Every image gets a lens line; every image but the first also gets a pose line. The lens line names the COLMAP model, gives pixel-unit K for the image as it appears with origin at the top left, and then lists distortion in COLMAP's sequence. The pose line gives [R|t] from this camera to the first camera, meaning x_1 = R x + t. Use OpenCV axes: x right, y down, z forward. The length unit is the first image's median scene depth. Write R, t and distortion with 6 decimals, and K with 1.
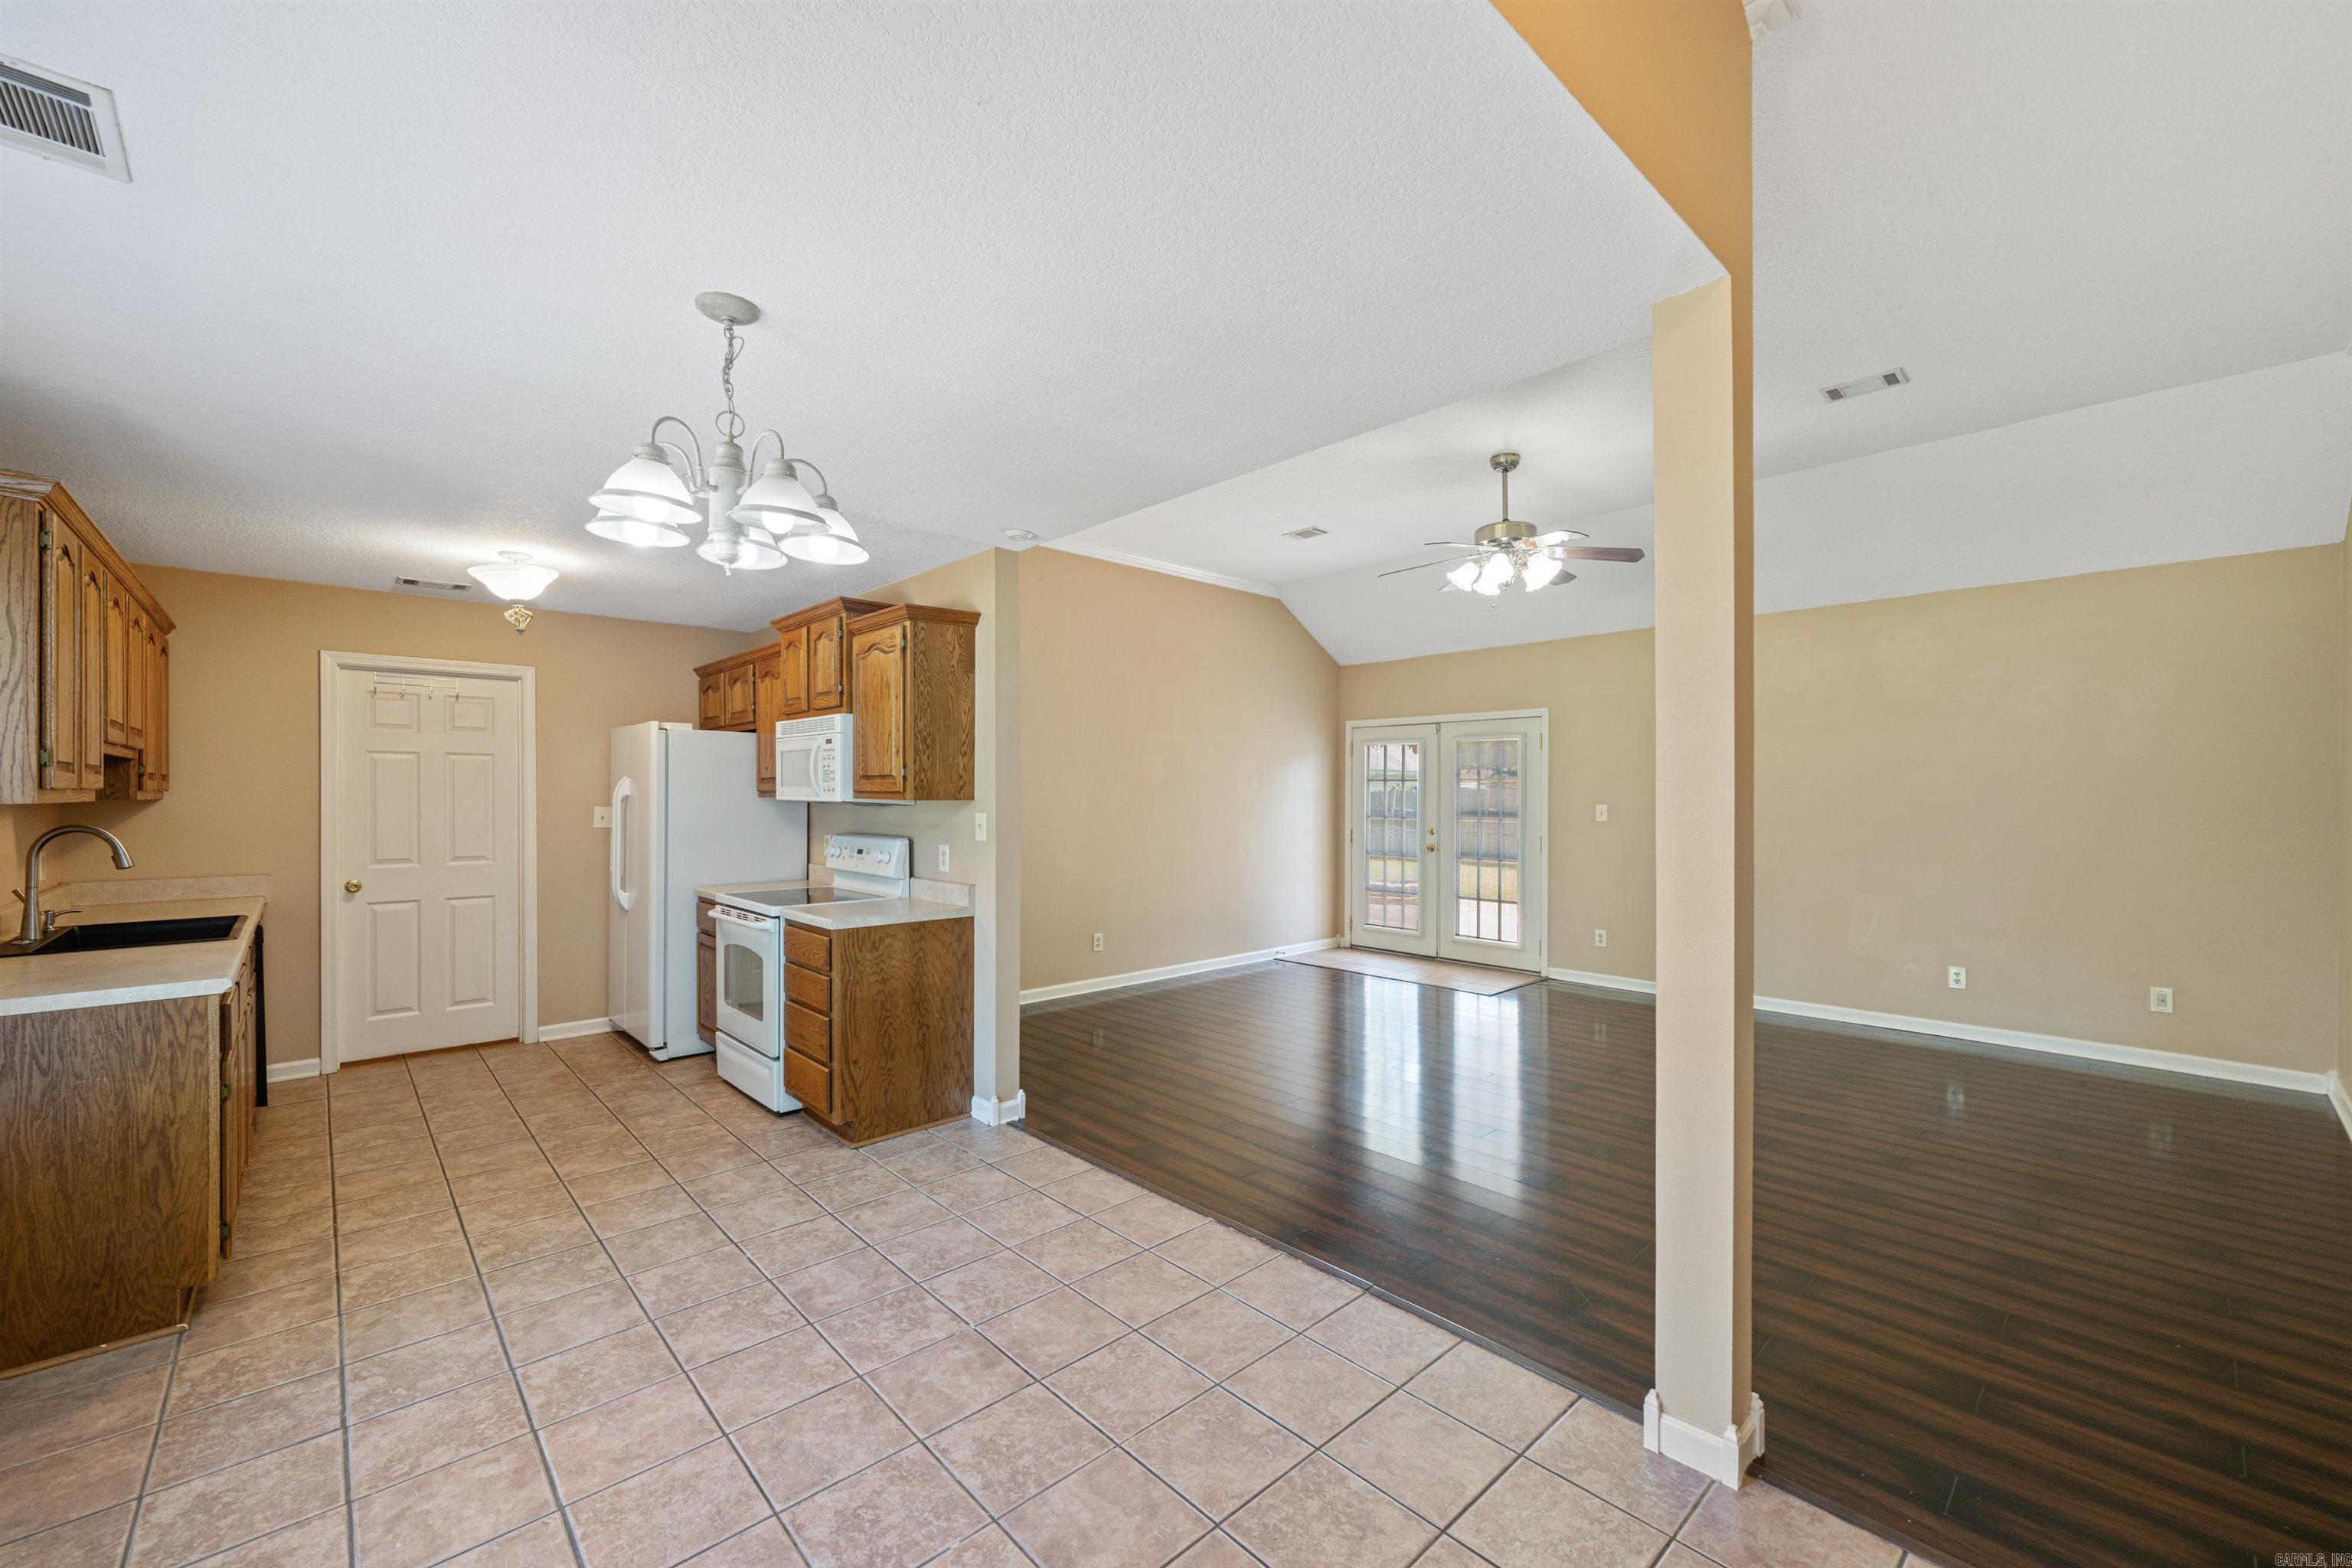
lens RADIAL K [[920.9, 0, 1165.4], [0, 920.9, 797.7], [0, 0, 1]] dist [0.000907, -0.000290]
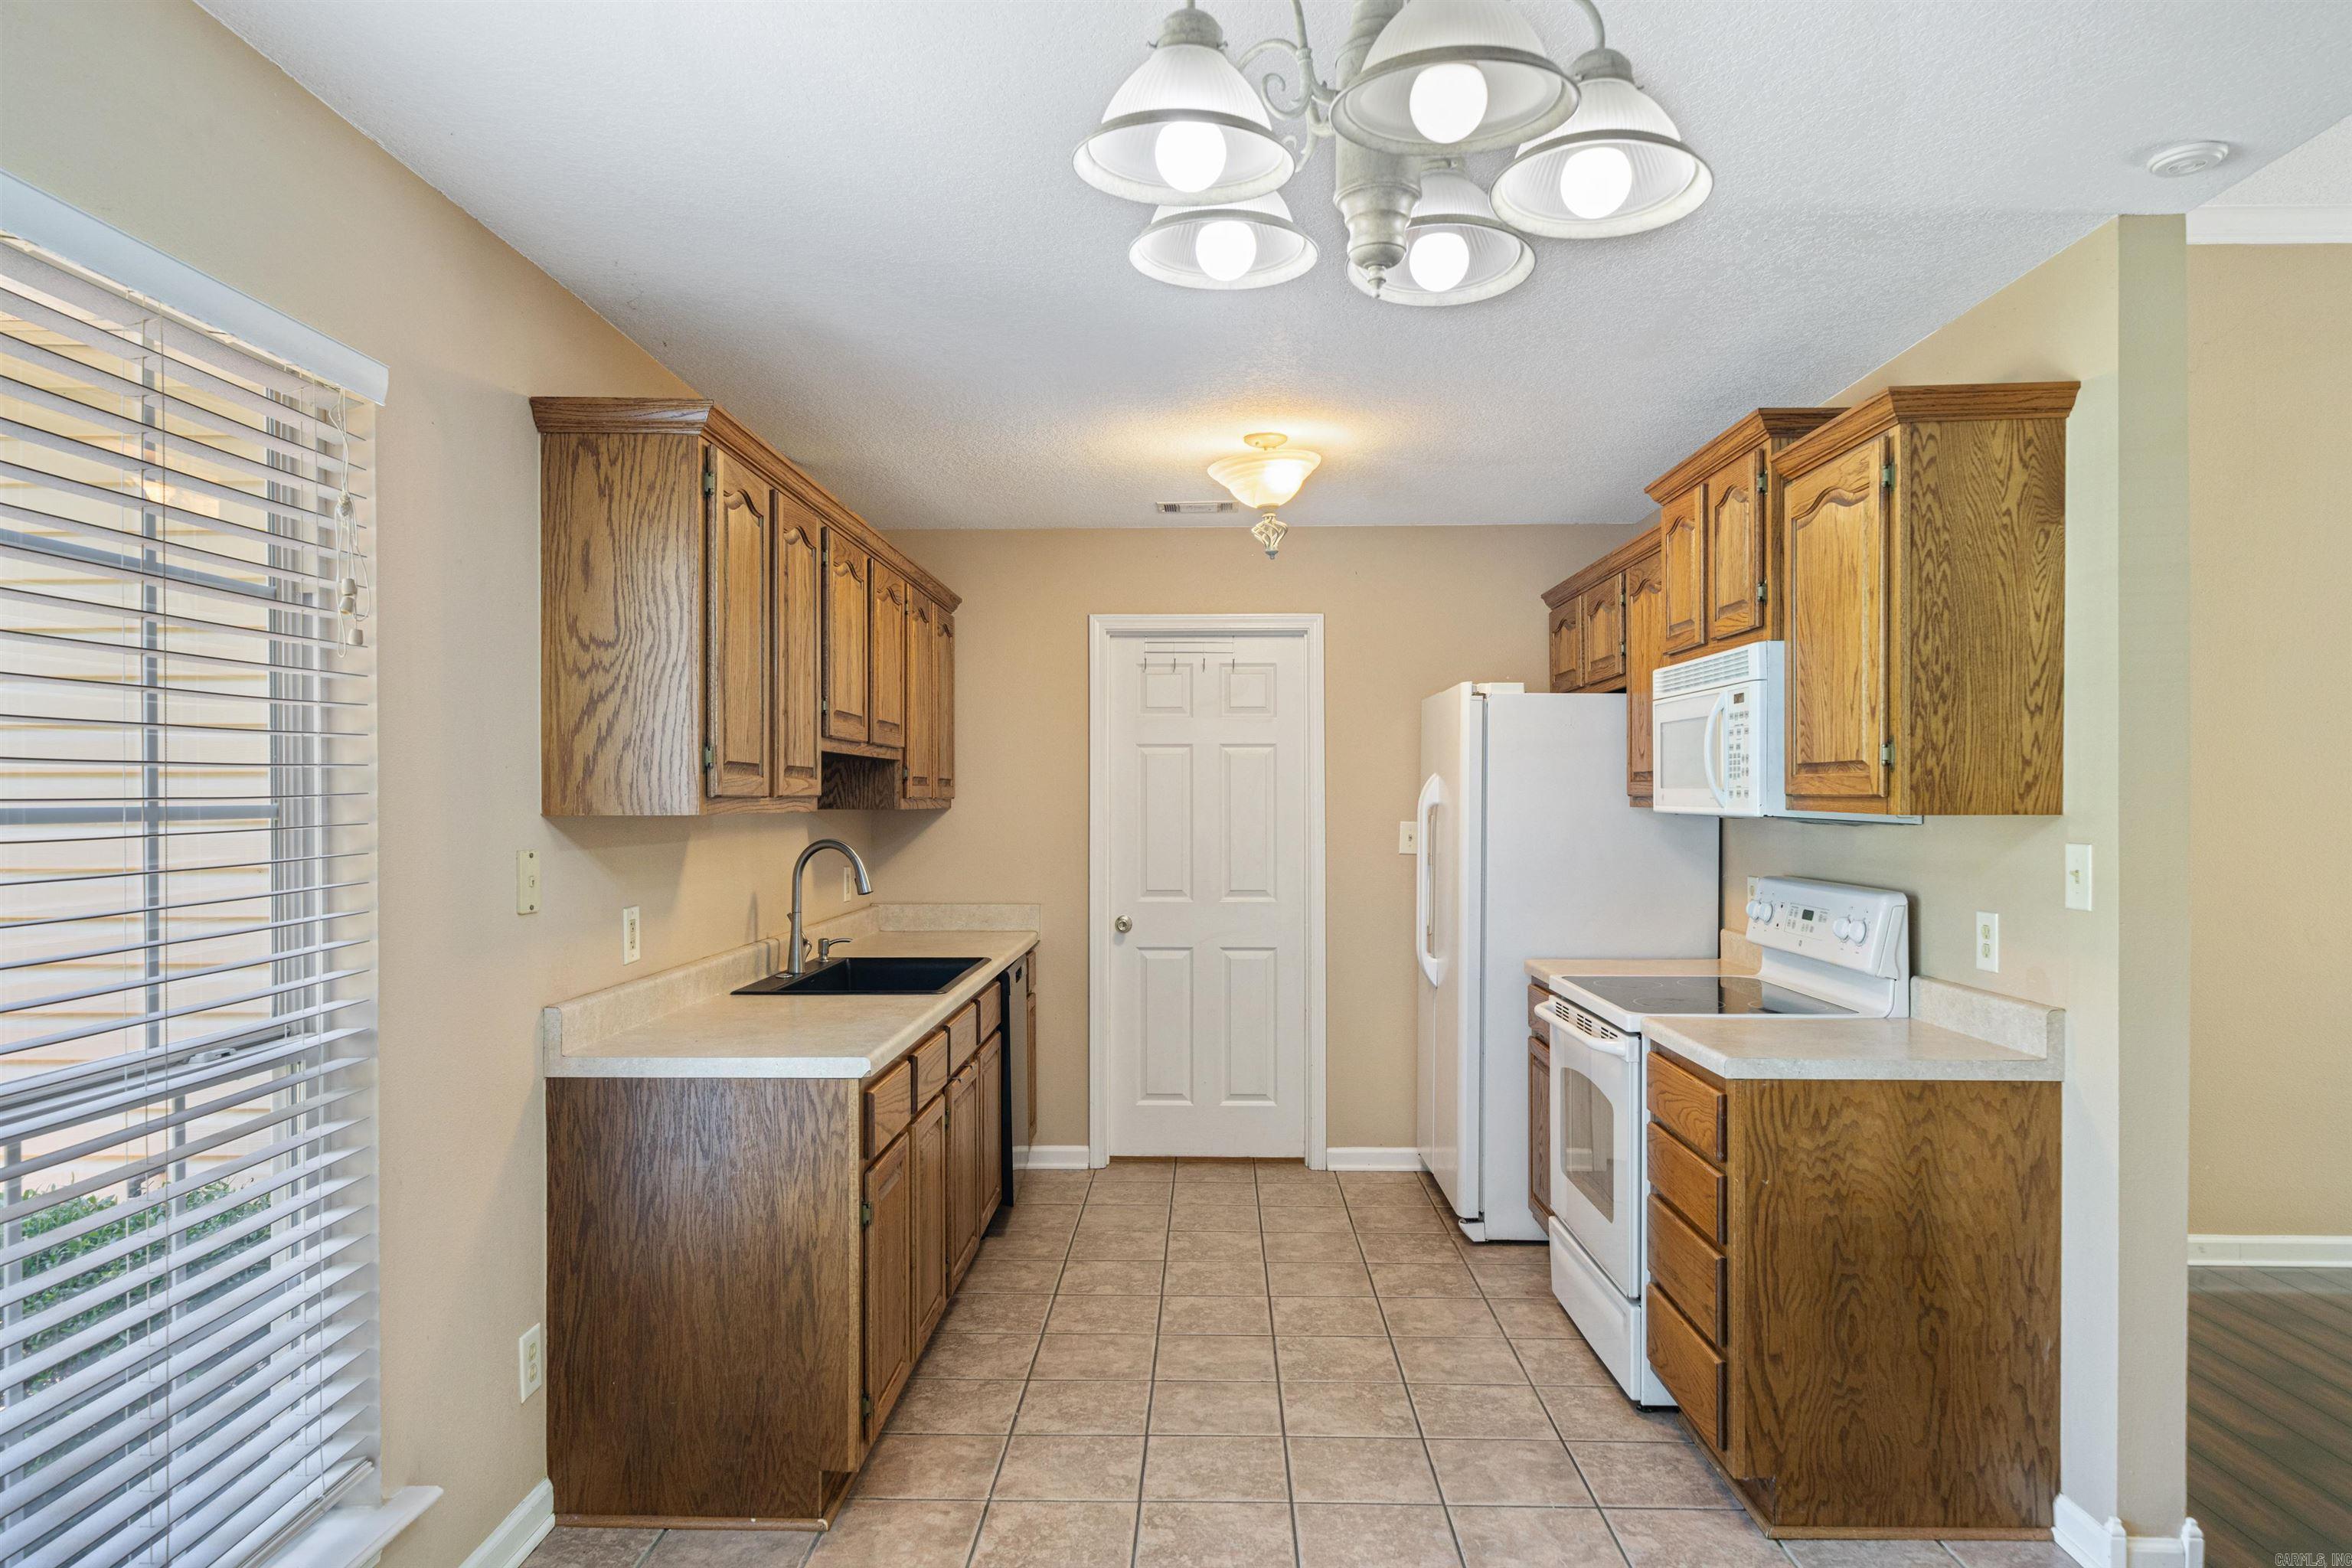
lens RADIAL K [[1435.4, 0, 1188.1], [0, 1435.4, 806.5], [0, 0, 1]] dist [0.001807, 0.000363]
pose [[0.721562, 0.001465, -0.692348, -0.035581], [-0.001362, 0.999999, 0.000696, -0.001290], [0.692349, 0.000441, 0.721563, 0.224281]]
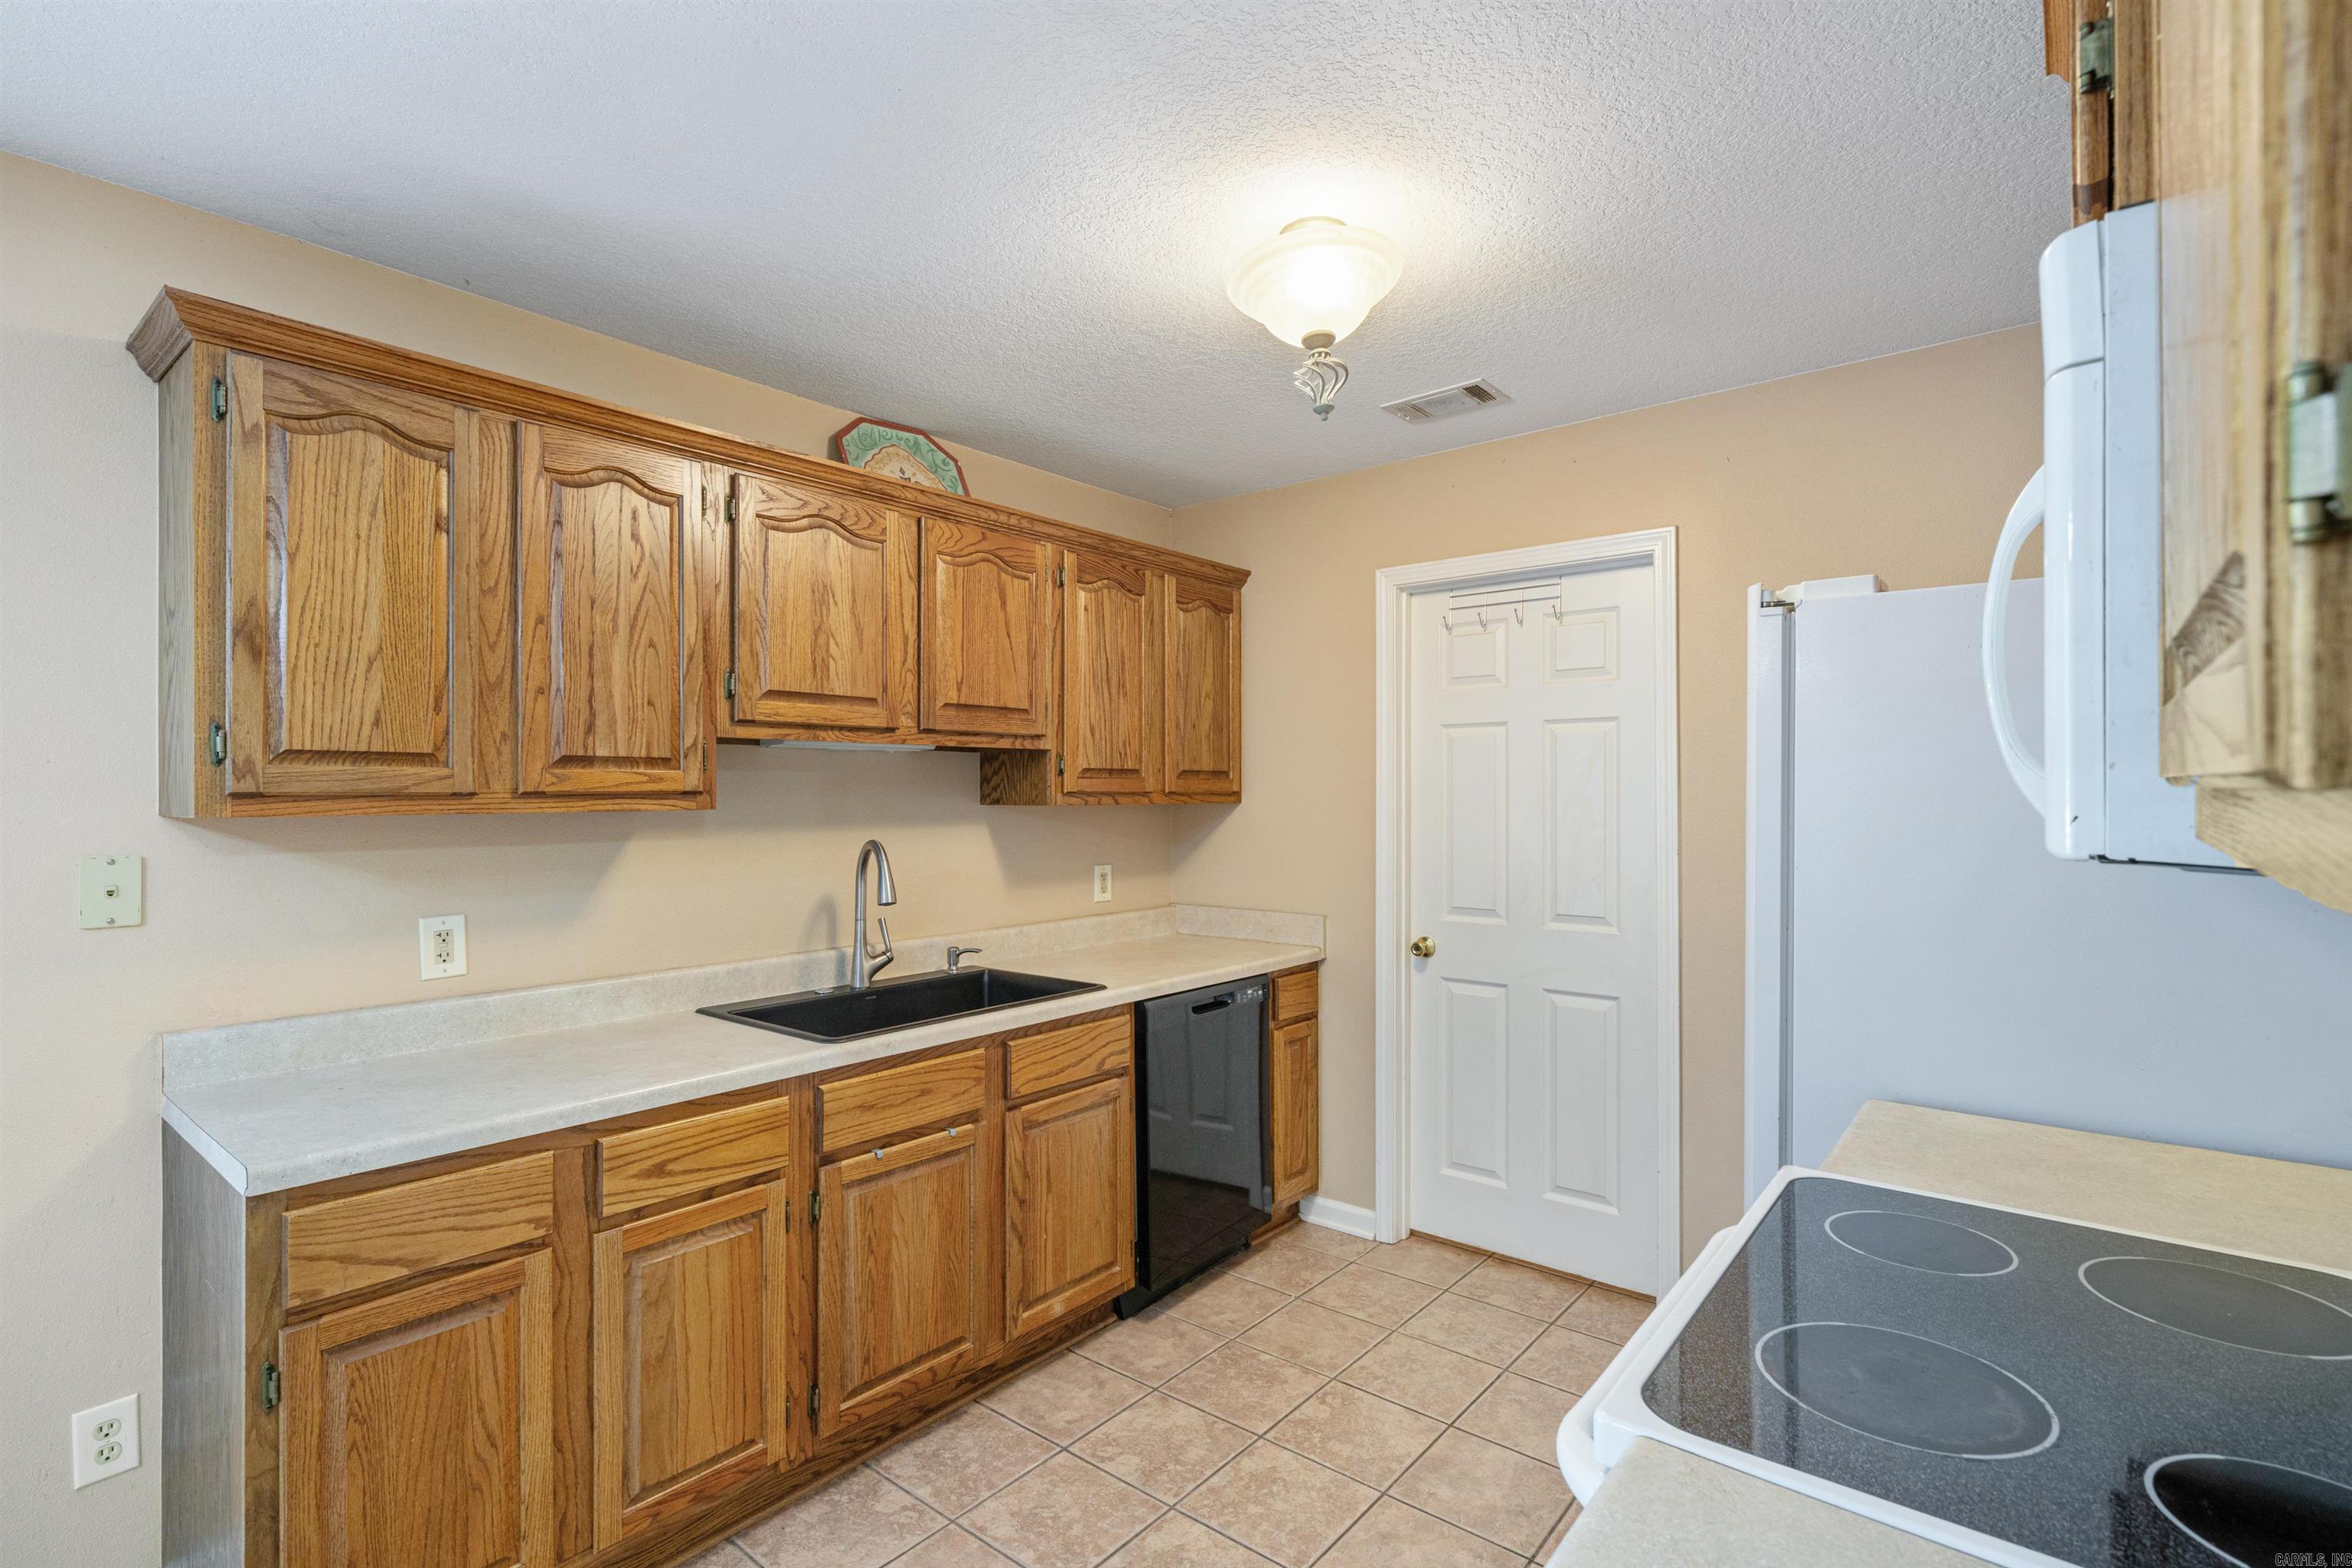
lens RADIAL K [[1093.9, 0, 1183.8], [0, 1093.9, 794.9], [0, 0, 1]] dist [0.002699, -0.000694]
pose [[0.140513, 0.000887, -0.990078, -0.217834], [-0.001803, 0.999998, 0.000640, -0.006184], [0.990077, 0.001695, 0.140514, 0.878007]]
